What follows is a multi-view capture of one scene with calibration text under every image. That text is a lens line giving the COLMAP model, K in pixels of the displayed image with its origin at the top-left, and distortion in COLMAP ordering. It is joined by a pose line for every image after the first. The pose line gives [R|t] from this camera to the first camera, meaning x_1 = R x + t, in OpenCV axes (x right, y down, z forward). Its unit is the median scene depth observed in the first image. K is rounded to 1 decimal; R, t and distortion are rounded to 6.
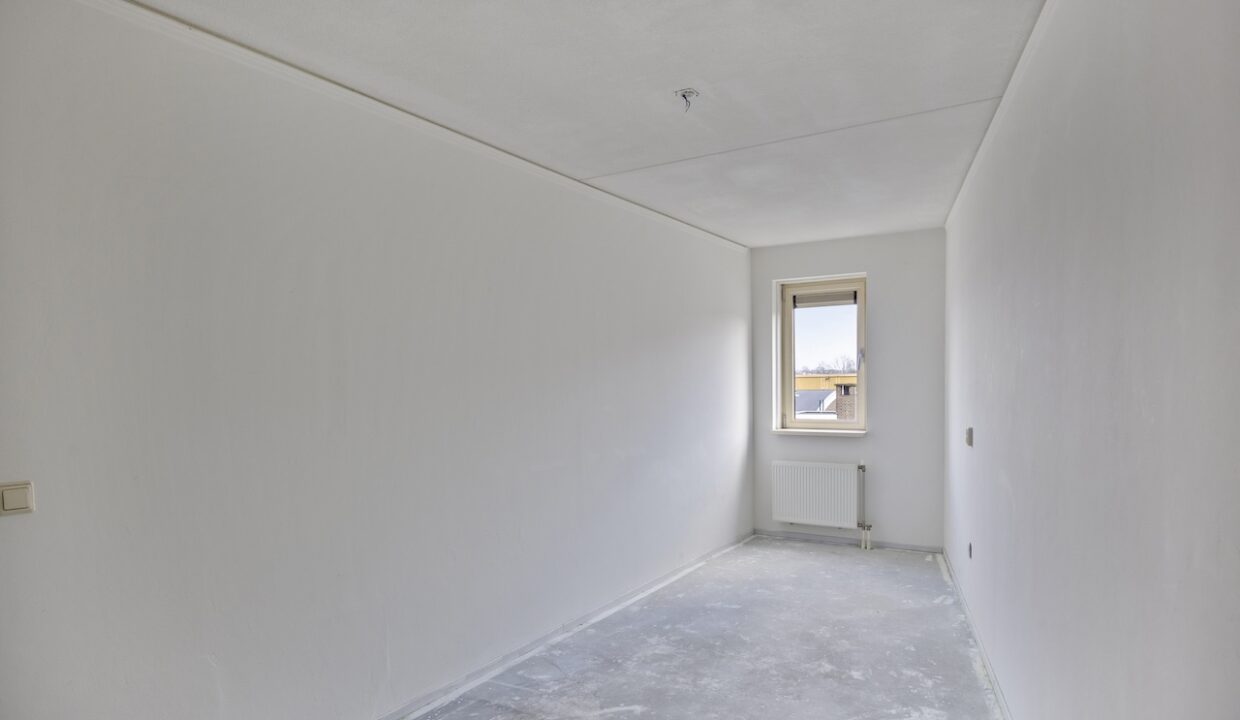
lens RADIAL K [[652.2, 0, 628.0], [0, 652.2, 361.3], [0, 0, 1]] dist [-0.002264, 0.000021]
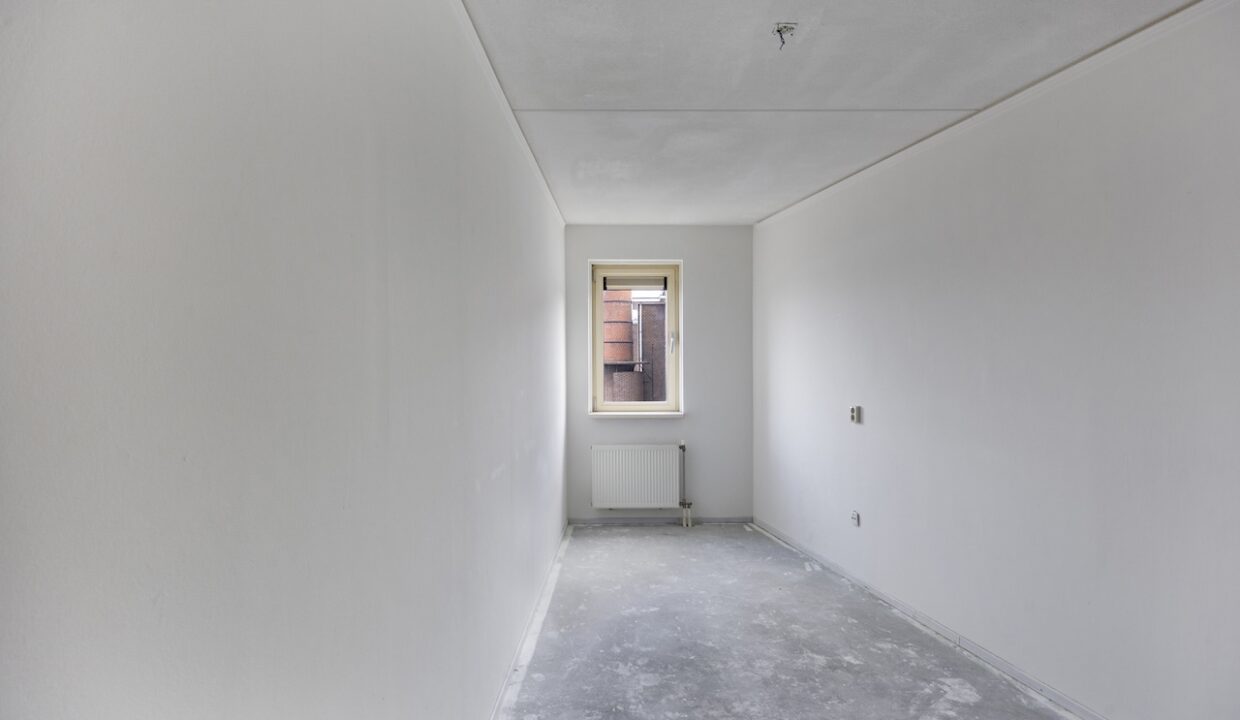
lens RADIAL K [[627.7, 0, 572.9], [0, 627.7, 337.5], [0, 0, 1]] dist [-0.001840, -0.000408]
pose [[0.861057, 0.029942, 0.507626, -0.389122], [-0.023754, 0.999544, -0.018664, 0.014126], [-0.507953, 0.004012, 0.861376, 0.296634]]
